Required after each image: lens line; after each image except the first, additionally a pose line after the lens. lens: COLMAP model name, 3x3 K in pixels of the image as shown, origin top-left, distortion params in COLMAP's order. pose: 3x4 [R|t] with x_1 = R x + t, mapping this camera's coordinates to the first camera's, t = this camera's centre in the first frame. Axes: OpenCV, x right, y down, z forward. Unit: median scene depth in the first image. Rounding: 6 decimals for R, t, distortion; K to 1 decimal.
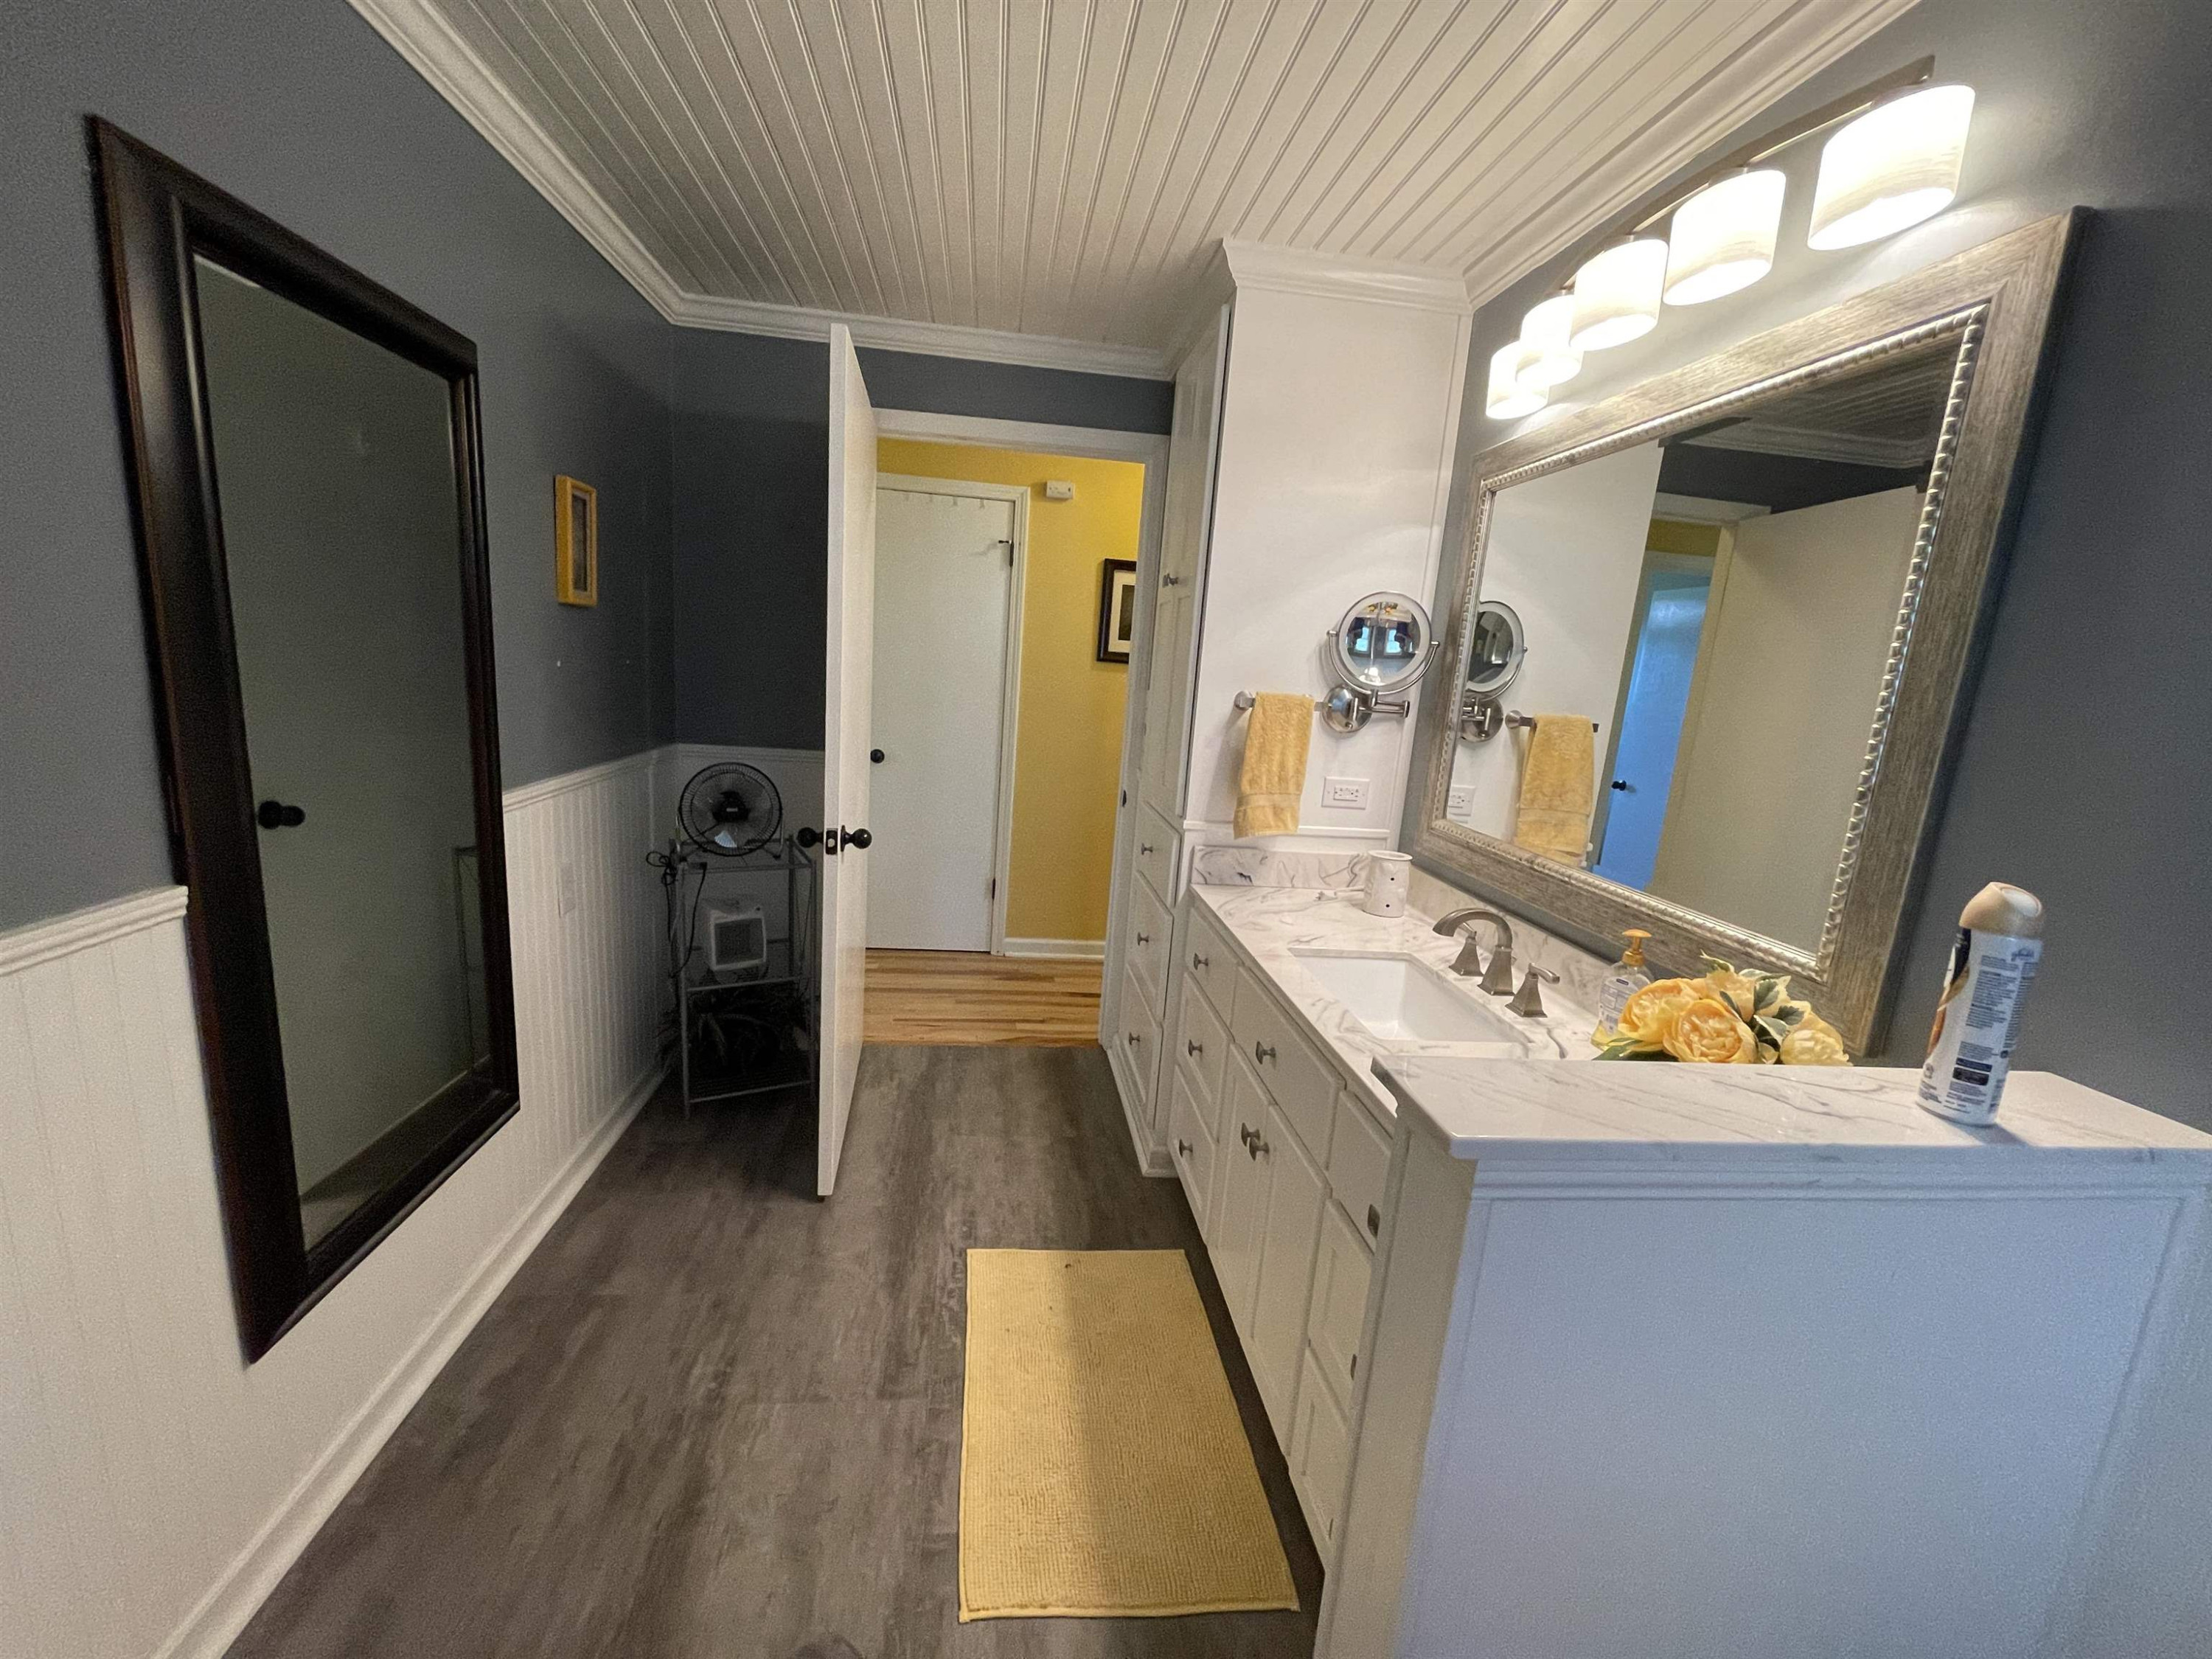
lens RADIAL K [[887.8, 0, 1086.2], [0, 887.8, 833.0], [0, 0, 1]] dist [-0.002708, 0.001154]
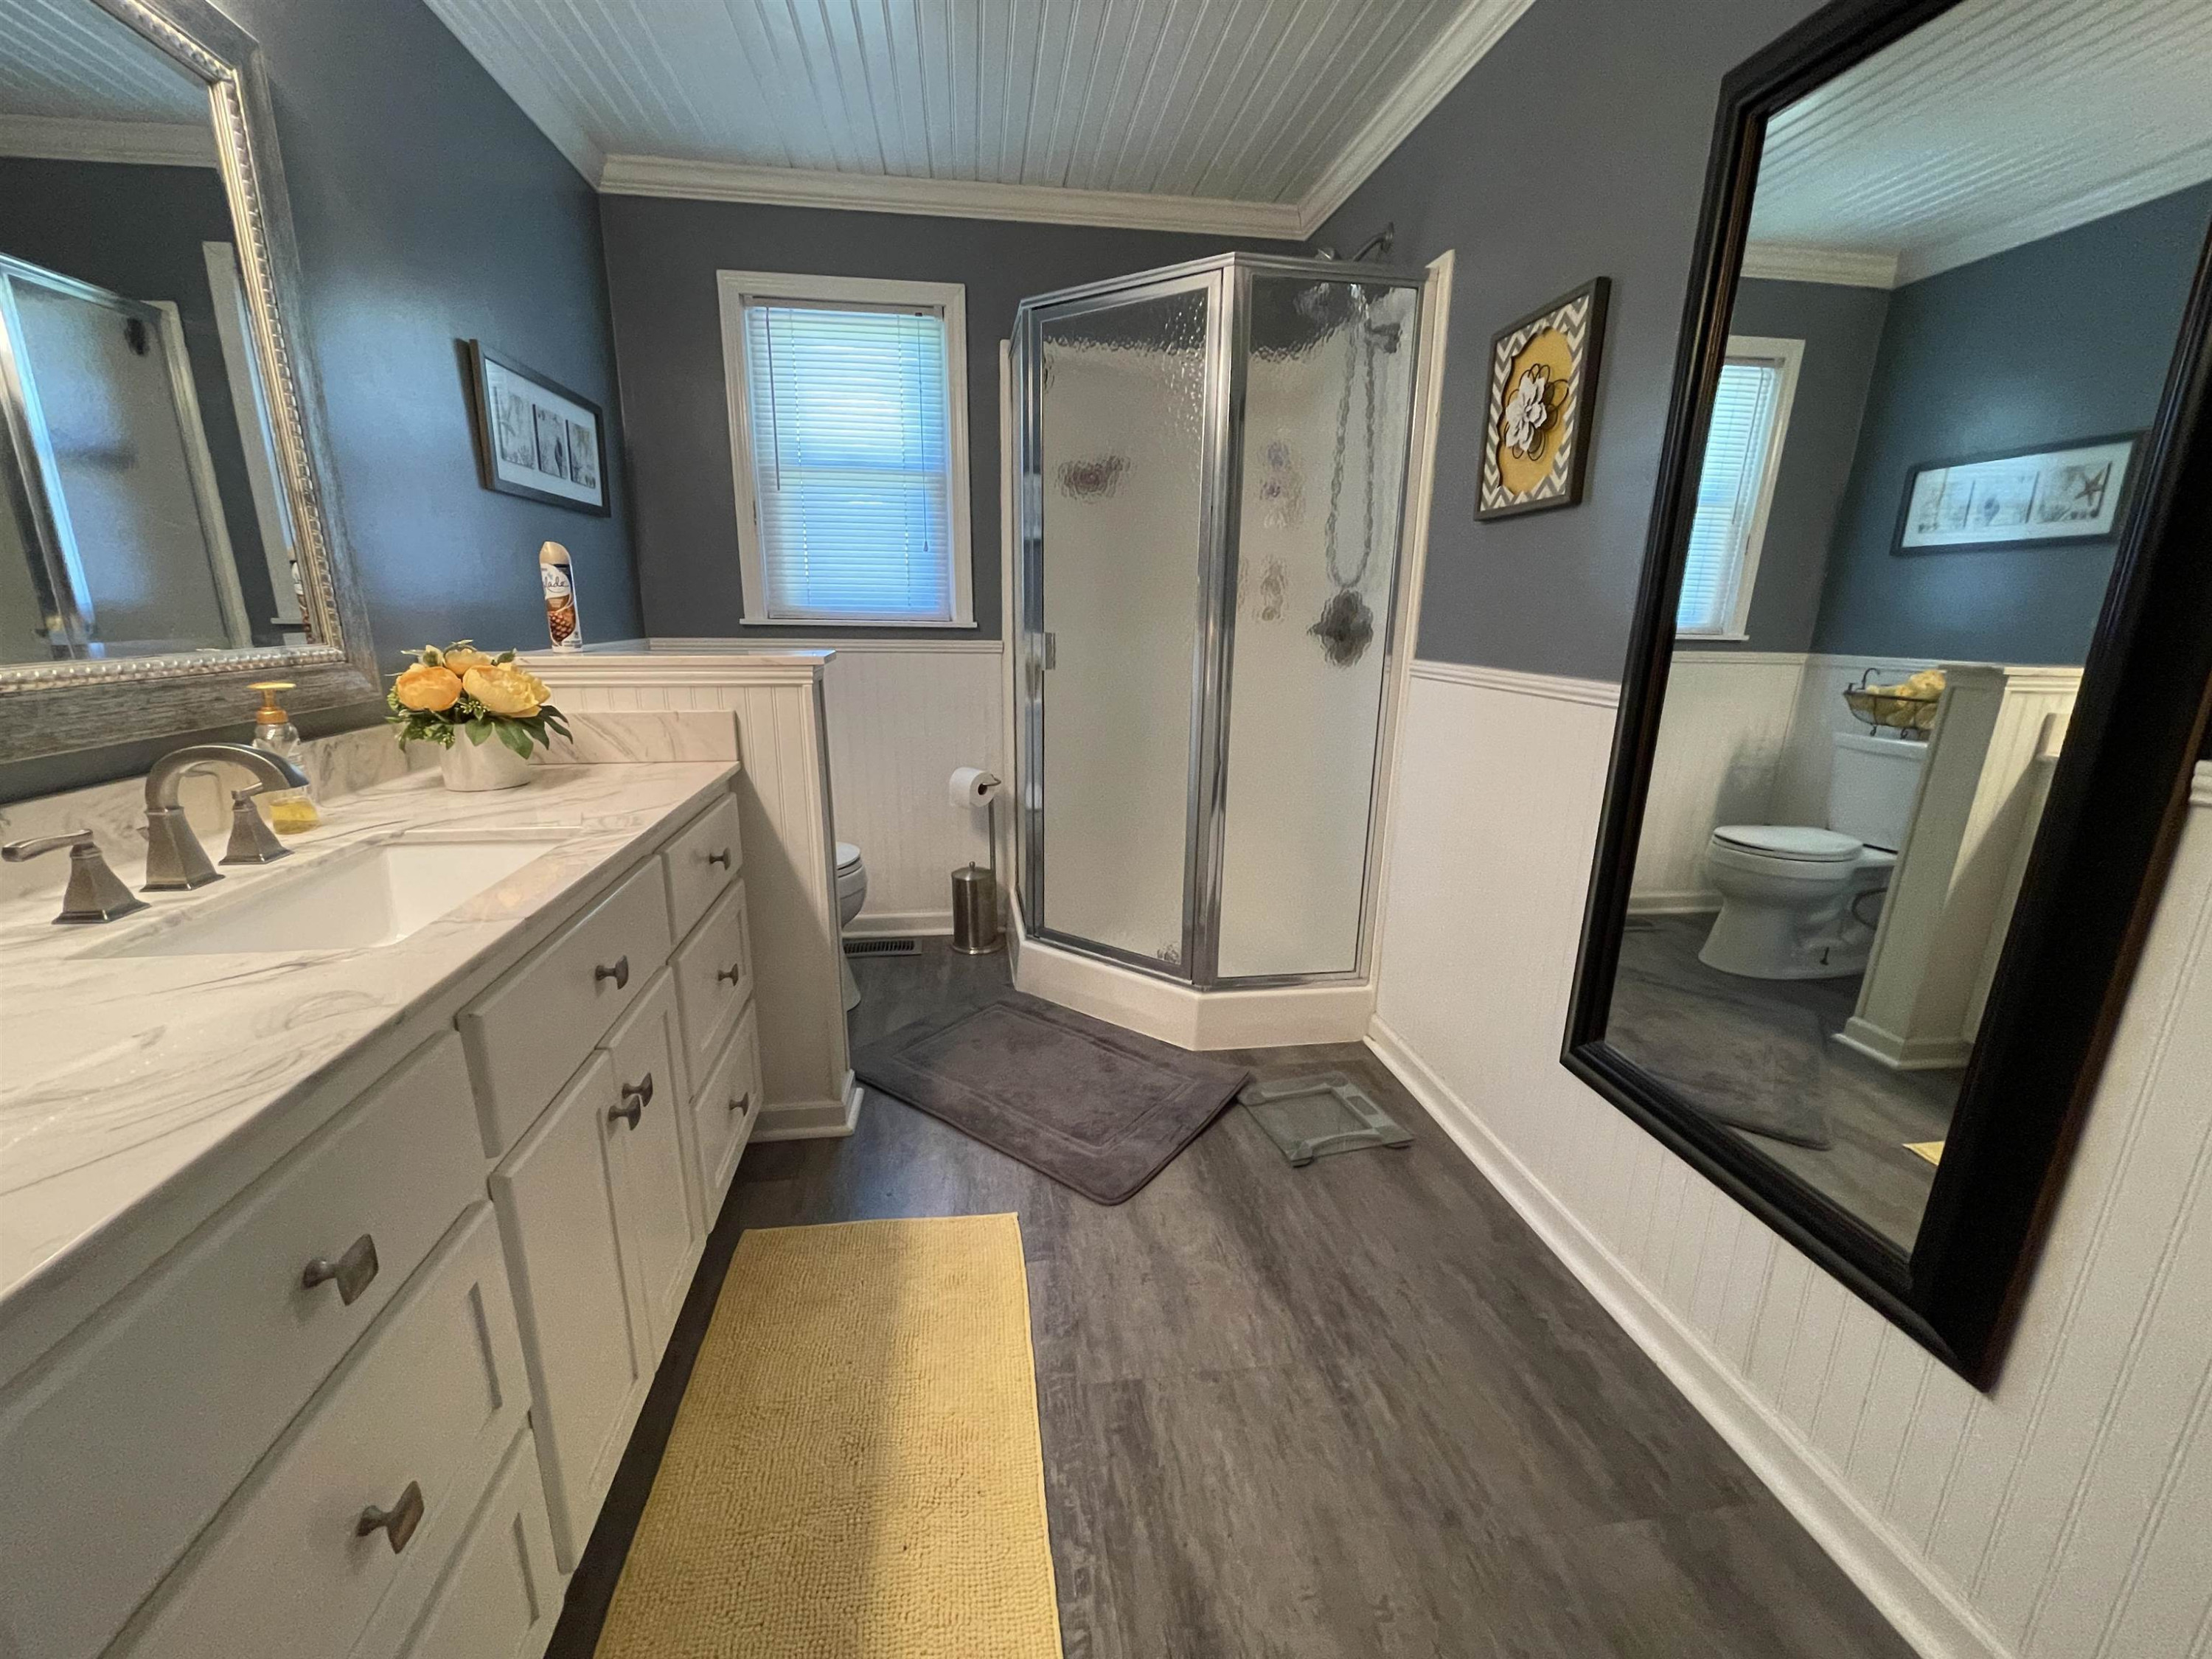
lens RADIAL K [[887.8, 0, 1089.6], [0, 887.8, 831.9], [0, 0, 1]] dist [-0.002708, 0.001154]
pose [[-0.996112, -0.071795, -0.051043, -0.115733], [-0.086749, 0.900202, 0.426745, -0.168130], [0.015311, 0.429514, -0.902930, 1.590914]]
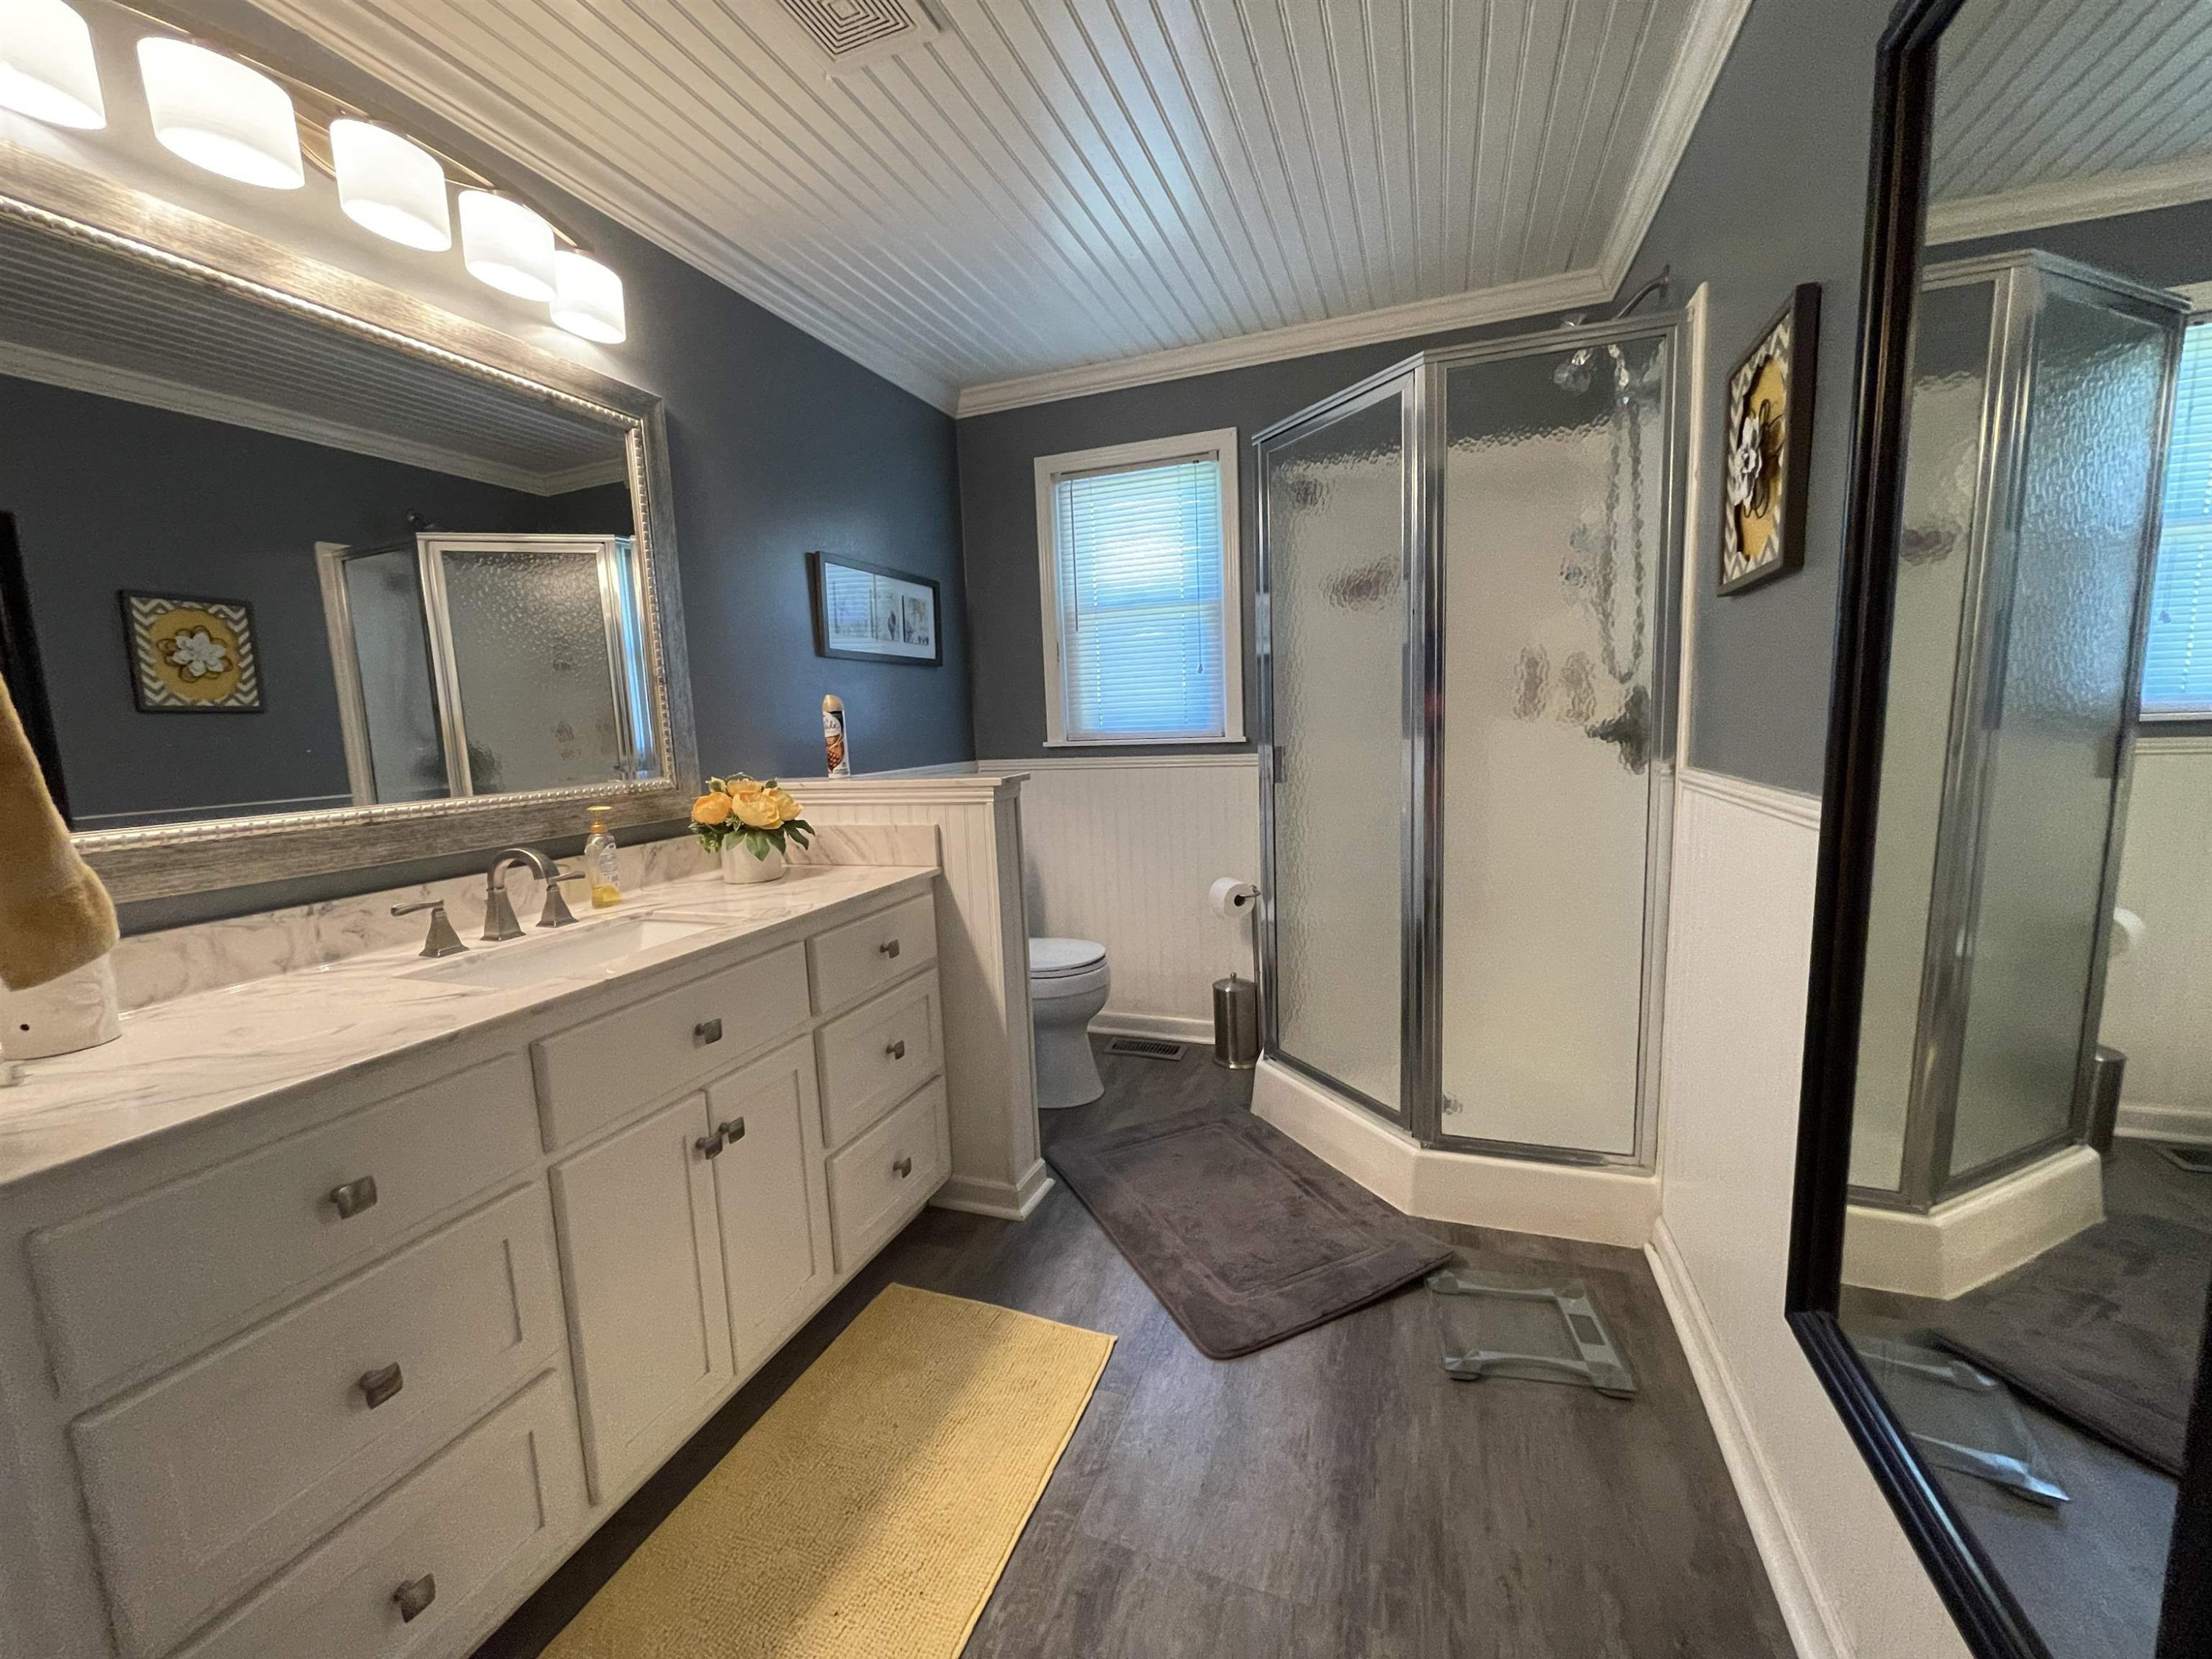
lens RADIAL K [[887.8, 0, 1095.0], [0, 887.8, 834.2], [0, 0, 1]] dist [-0.002708, 0.001154]
pose [[-0.892562, -0.092996, 0.441230, -0.504840], [0.063584, 0.942770, 0.327325, -0.193972], [-0.446418, 0.320213, -0.835568, 1.515842]]
